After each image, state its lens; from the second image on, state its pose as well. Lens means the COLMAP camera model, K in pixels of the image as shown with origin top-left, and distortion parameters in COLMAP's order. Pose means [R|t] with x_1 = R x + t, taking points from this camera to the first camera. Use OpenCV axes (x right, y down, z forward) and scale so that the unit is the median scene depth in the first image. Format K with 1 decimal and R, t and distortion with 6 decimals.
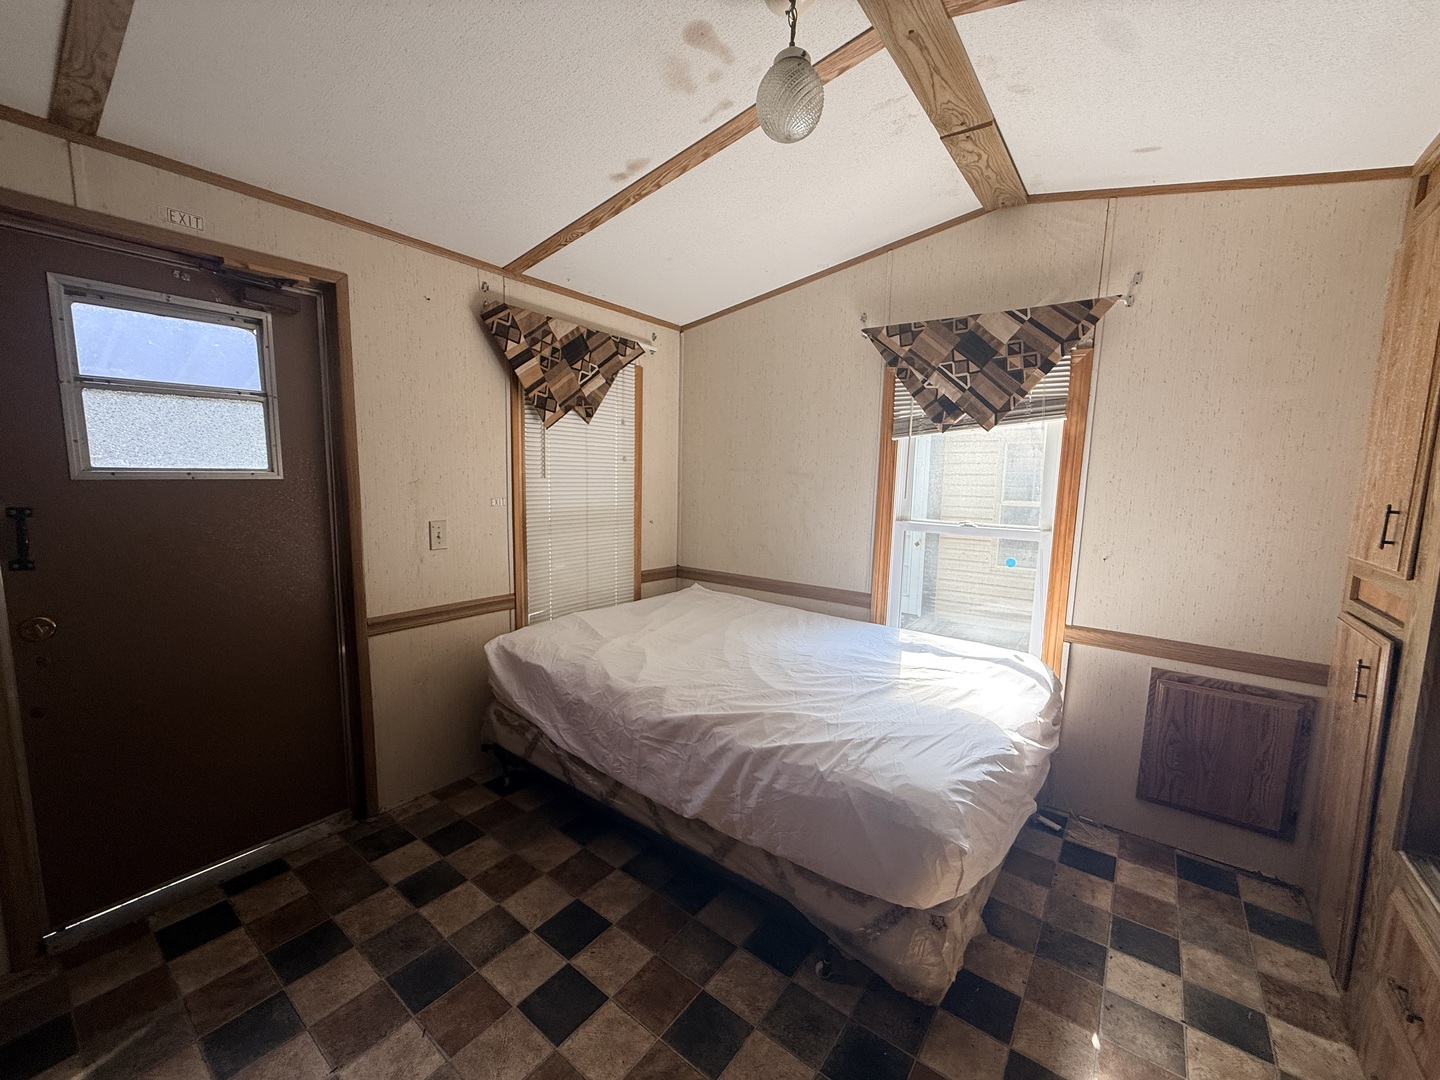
lens RADIAL K [[575.1, 0, 718.3], [0, 575.1, 541.2], [0, 0, 1]] dist [0.000737, -0.000263]
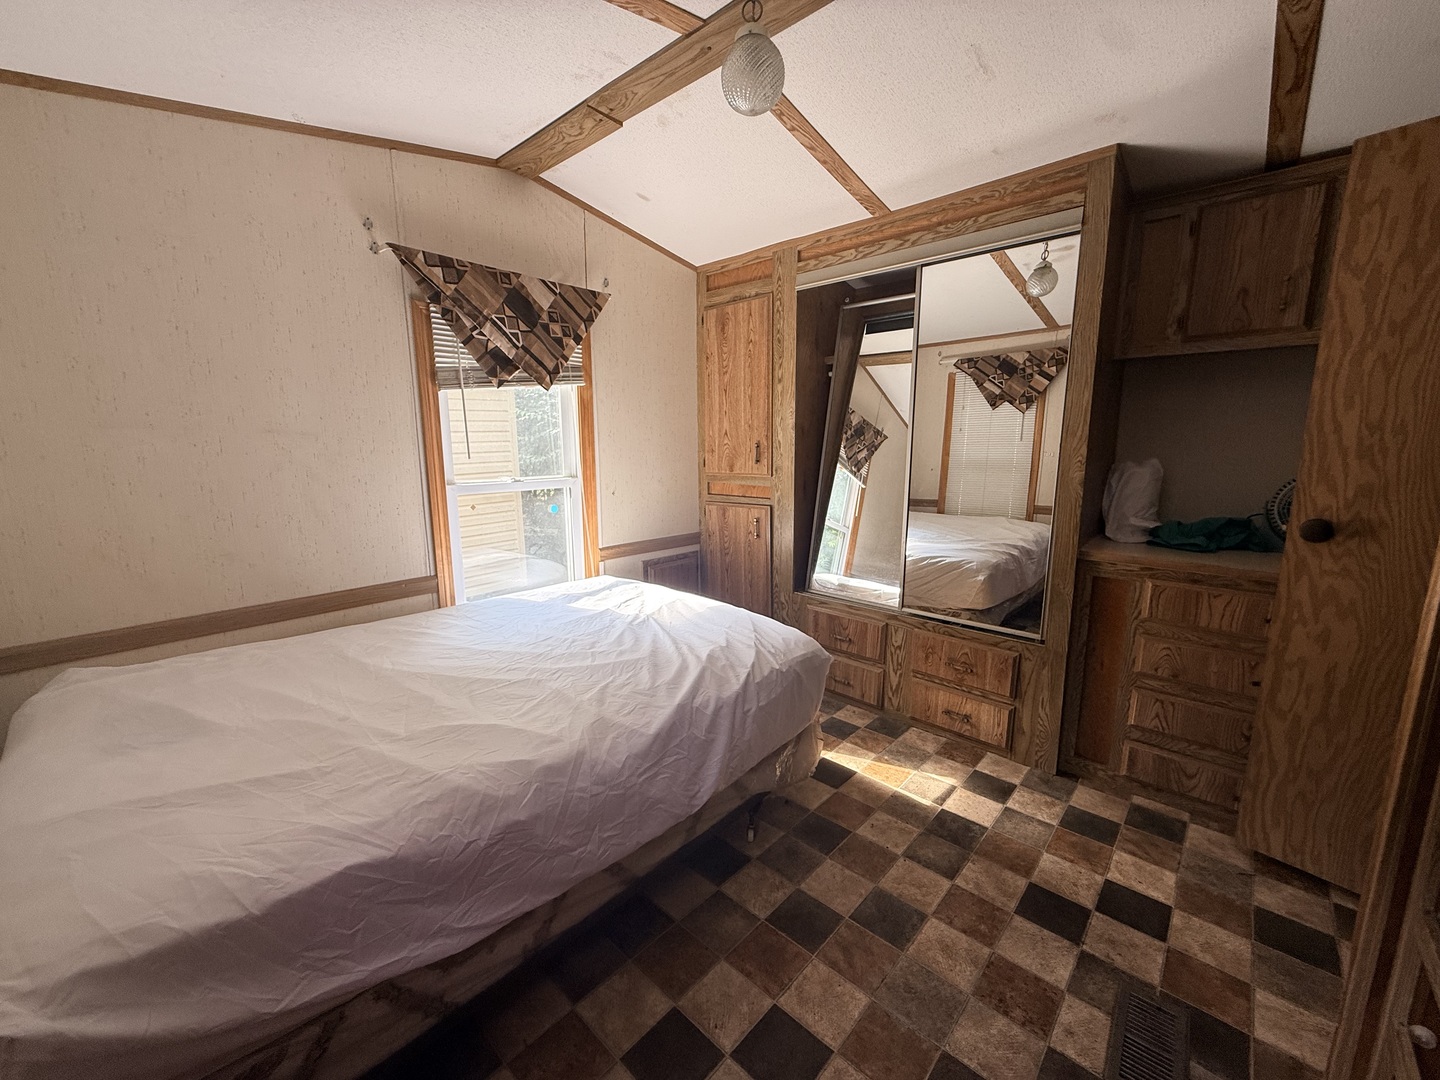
lens RADIAL K [[575.1, 0, 718.3], [0, 575.1, 541.2], [0, 0, 1]] dist [0.000737, -0.000263]
pose [[0.094142, -0.195600, 0.976155, -0.630899], [0.124272, 0.975149, 0.183414, -0.074295], [-0.987772, 0.104042, 0.116110, 0.597159]]
